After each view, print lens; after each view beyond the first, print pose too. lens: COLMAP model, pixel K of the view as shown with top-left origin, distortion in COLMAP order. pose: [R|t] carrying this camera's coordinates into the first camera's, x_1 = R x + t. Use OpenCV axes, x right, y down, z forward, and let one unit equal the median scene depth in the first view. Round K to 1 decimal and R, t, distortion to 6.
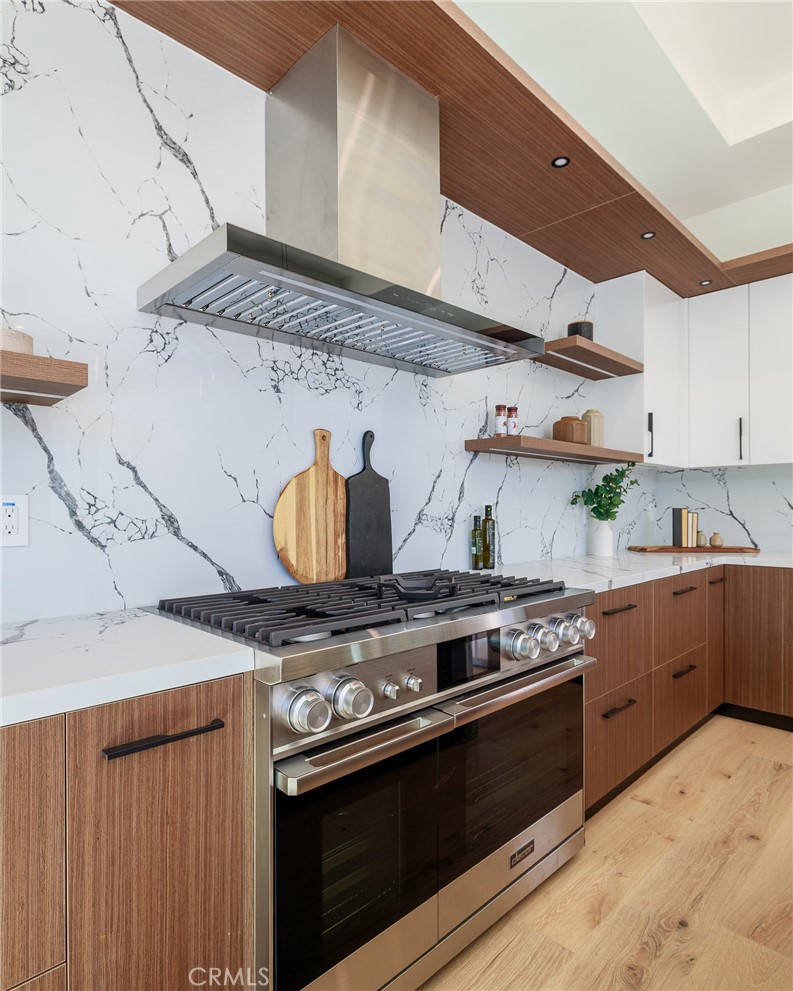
lens RADIAL K [[574.9, 0, 404.3], [0, 574.9, 505.7], [0, 0, 1]] dist [-0.010229, 0.001461]
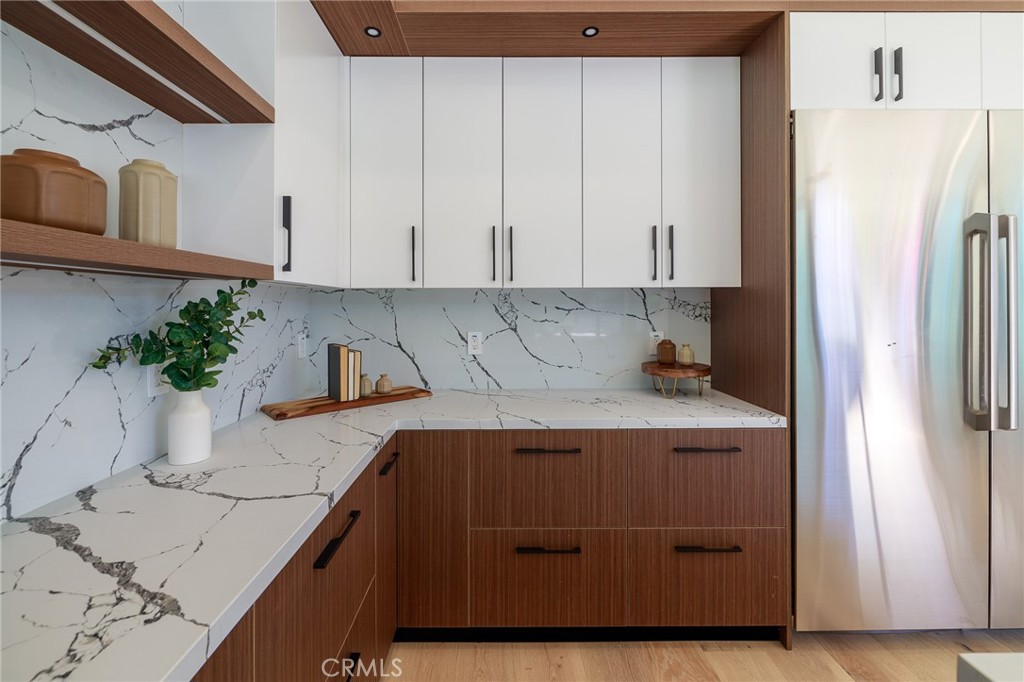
lens RADIAL K [[434.0, 0, 496.6], [0, 434.0, 304.3], [0, 0, 1]] dist [-0.004321, 0.000149]
pose [[0.711719, 0.001782, 0.702462, 0.295083], [0.000819, 0.999994, -0.003366, -0.054042], [-0.702464, 0.002971, 0.711713, 0.581540]]
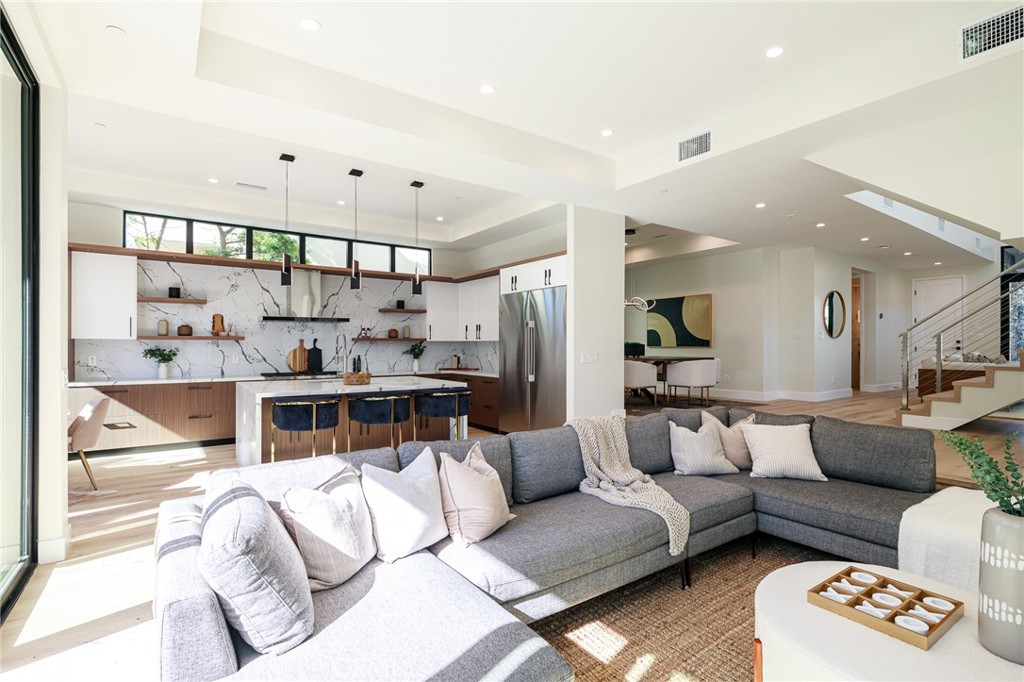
lens RADIAL K [[490.4, 0, 524.2], [0, 490.4, 345.3], [0, 0, 1]] dist [0.001101, -0.001218]
pose [[0.986791, 0.001957, -0.161987, 1.509147], [-0.001287, 0.999990, 0.004239, -0.069071], [0.161994, -0.003975, 0.986784, -1.734728]]
